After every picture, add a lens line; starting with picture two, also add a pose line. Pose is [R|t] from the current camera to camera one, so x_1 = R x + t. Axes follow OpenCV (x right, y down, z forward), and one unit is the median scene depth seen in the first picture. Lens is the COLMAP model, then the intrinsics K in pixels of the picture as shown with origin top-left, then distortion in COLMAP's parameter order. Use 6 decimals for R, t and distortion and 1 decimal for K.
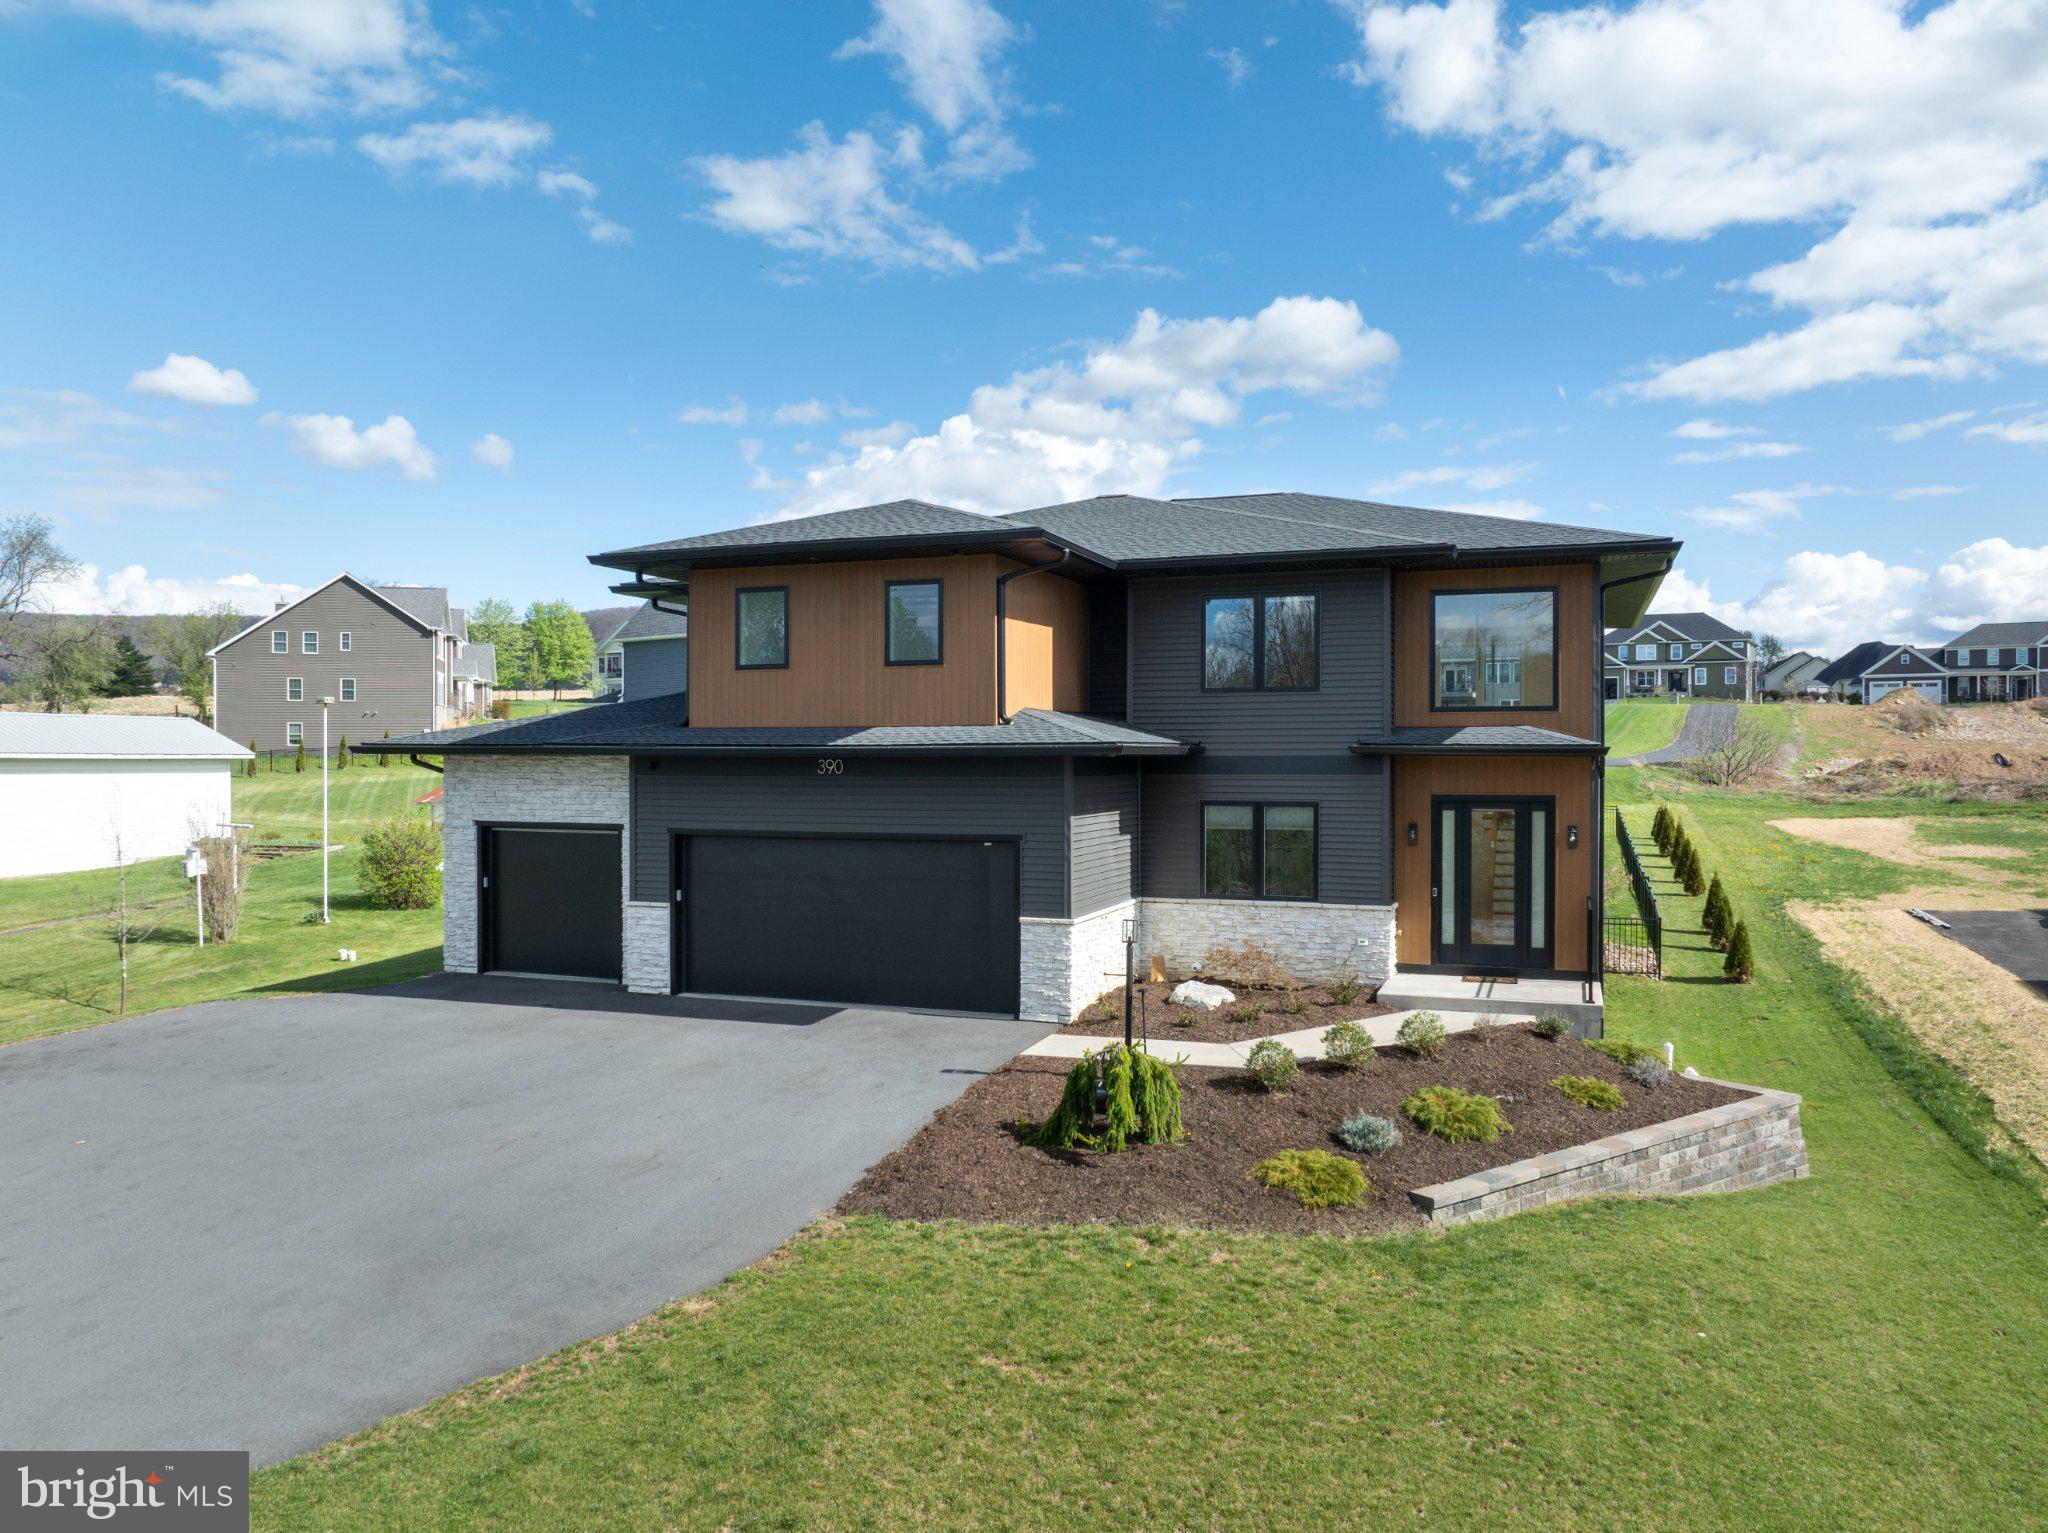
lens RADIAL K [[1444.4, 0, 1026.2], [0, 1444.4, 780.4], [0, 0, 1]] dist [-0.054183, 0.036736]
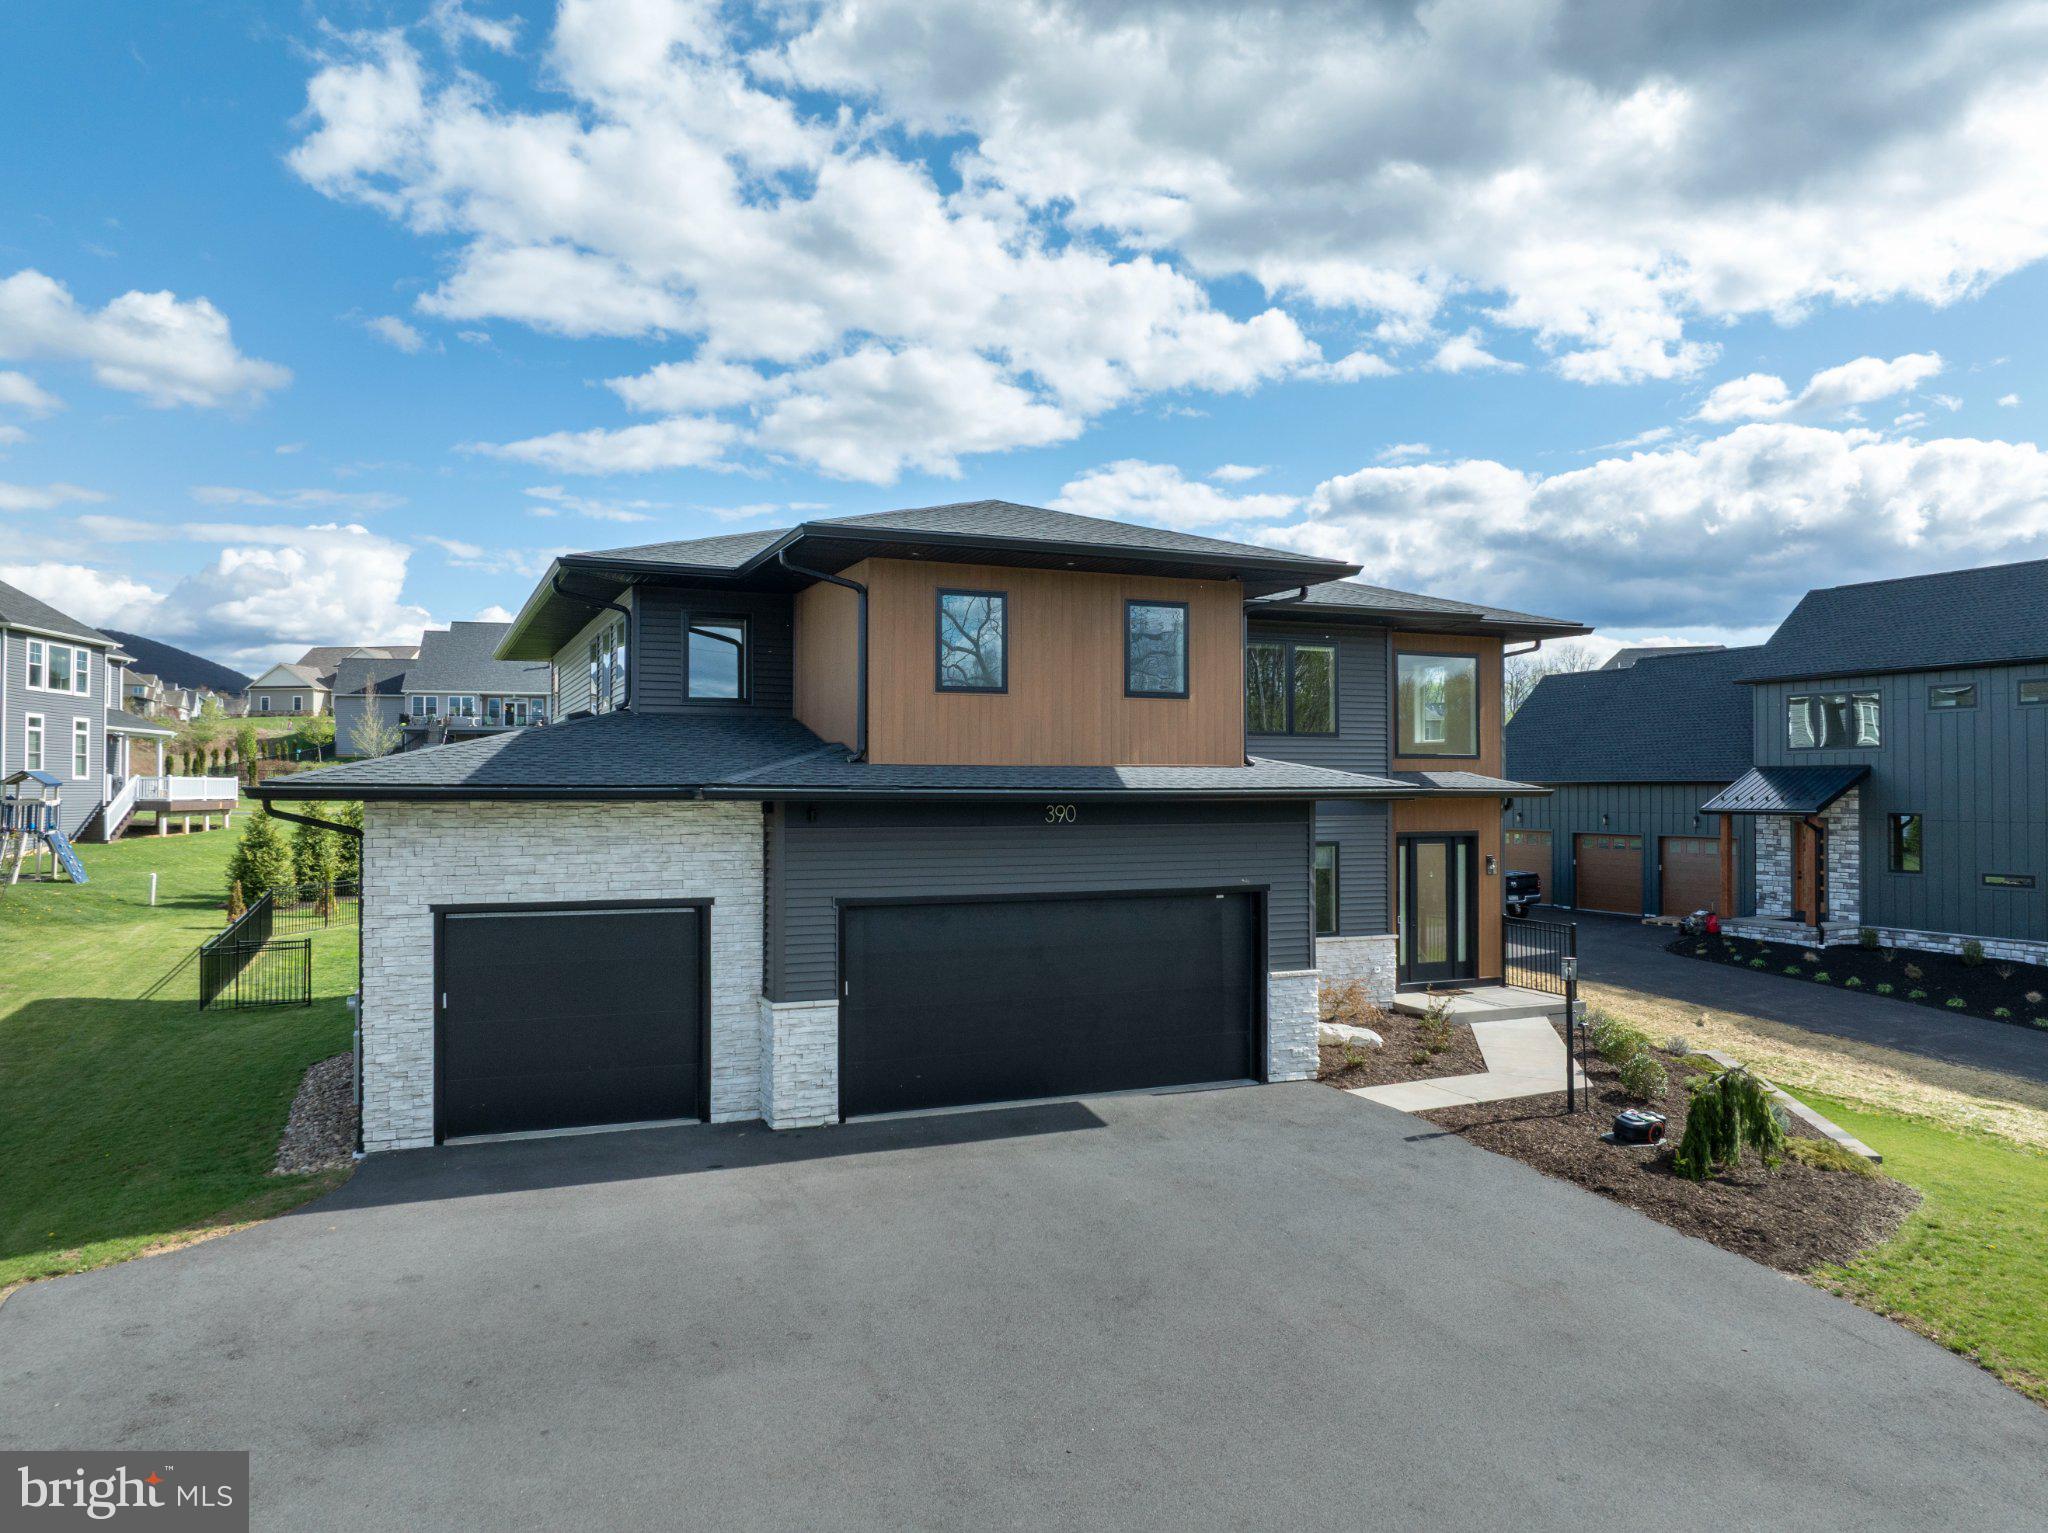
lens RADIAL K [[1444.4, 0, 1037.3], [0, 1444.4, 777.8], [0, 0, 1]] dist [-0.054183, 0.036736]
pose [[0.715307, 0.005735, 0.698787, -0.711055], [0.012478, 0.999702, -0.020977, -0.012668], [-0.698699, 0.023725, 0.715022, 0.402813]]
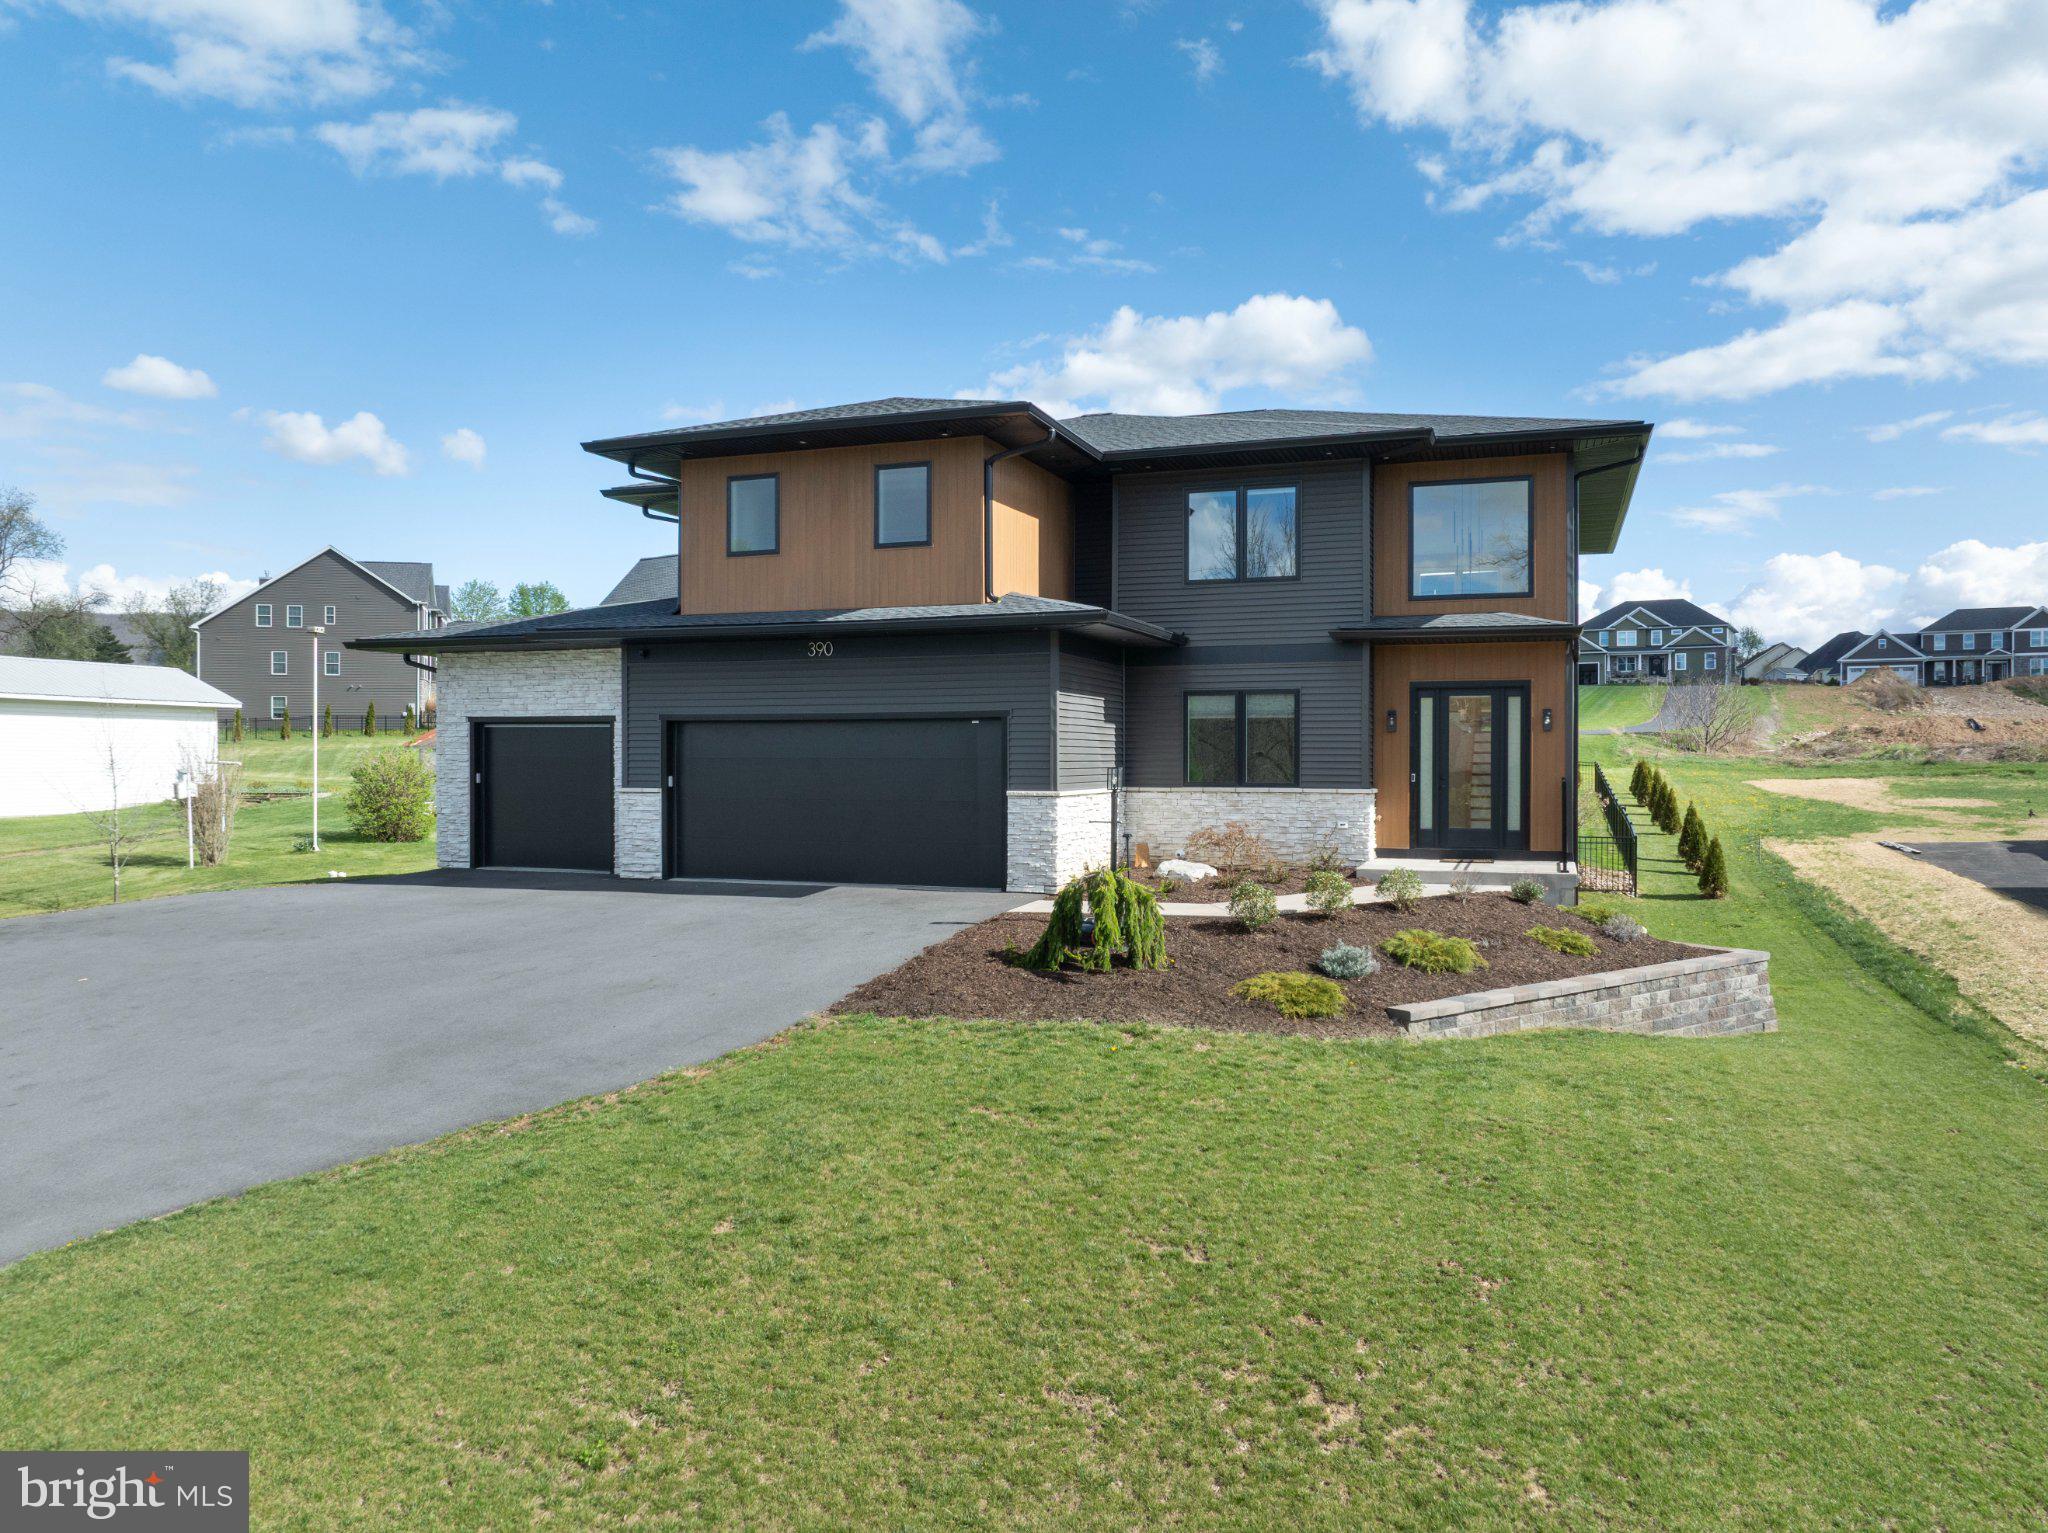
lens RADIAL K [[1444.4, 0, 1027.5], [0, 1444.4, 769.8], [0, 0, 1]] dist [-0.054183, 0.036736]
pose [[0.999932, -0.000359, 0.011666, -0.001505], [0.000433, 0.999979, -0.006402, 0.080505], [-0.011664, 0.006407, 0.999911, -0.018296]]
